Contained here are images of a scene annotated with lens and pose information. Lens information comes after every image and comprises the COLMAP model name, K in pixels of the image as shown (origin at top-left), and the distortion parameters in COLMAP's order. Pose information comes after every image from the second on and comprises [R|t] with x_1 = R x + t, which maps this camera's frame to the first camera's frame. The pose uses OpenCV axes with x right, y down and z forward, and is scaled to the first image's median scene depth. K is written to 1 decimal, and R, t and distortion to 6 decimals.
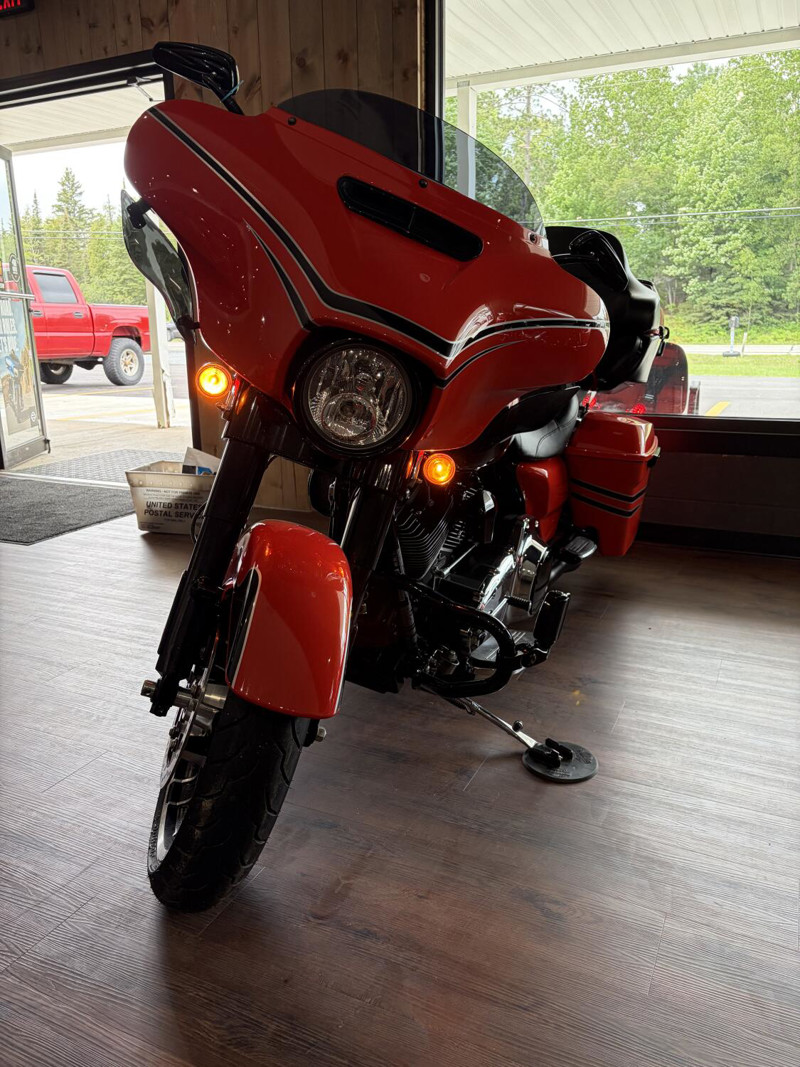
lens RADIAL K [[830.9, 0, 400.0], [0, 830.9, 533.5], [0, 0, 1]] dist [0.007427, -0.003030]
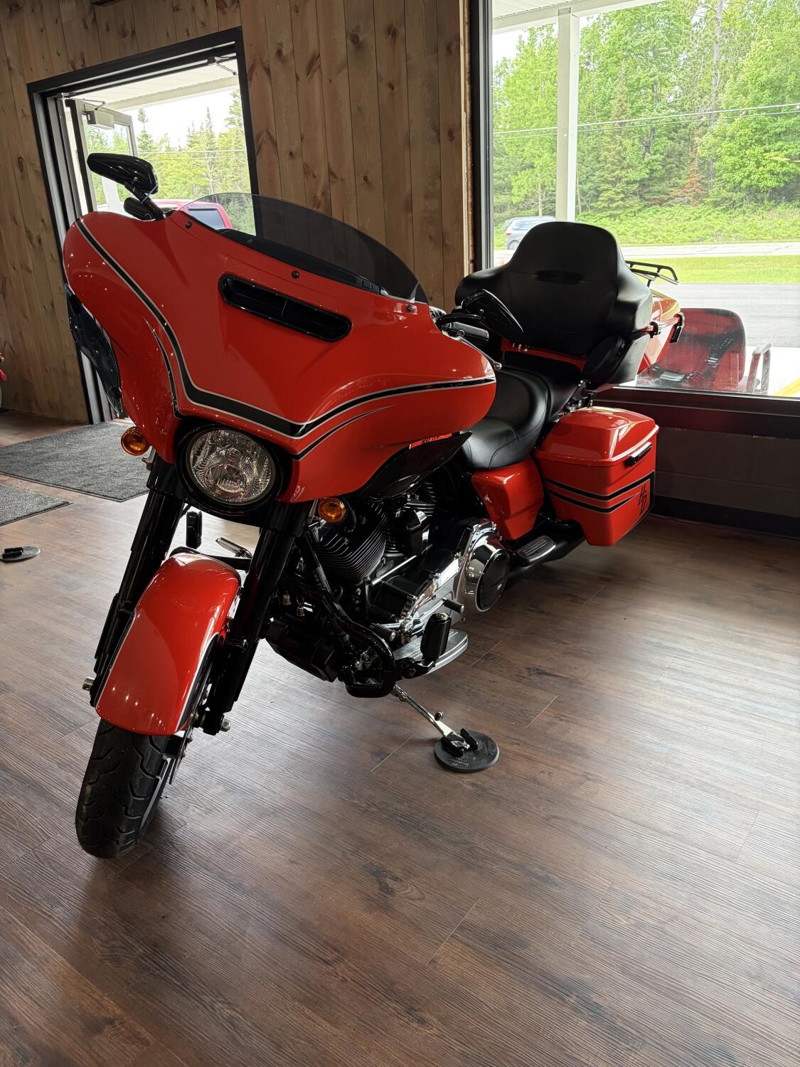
lens RADIAL K [[830.9, 0, 400.0], [0, 830.9, 533.5], [0, 0, 1]] dist [0.007427, -0.003030]
pose [[0.980158, 0.035977, -0.194924, 0.184824], [-0.014673, 0.993862, 0.109654, -0.086956], [0.197673, -0.104618, 0.974669, -0.060642]]
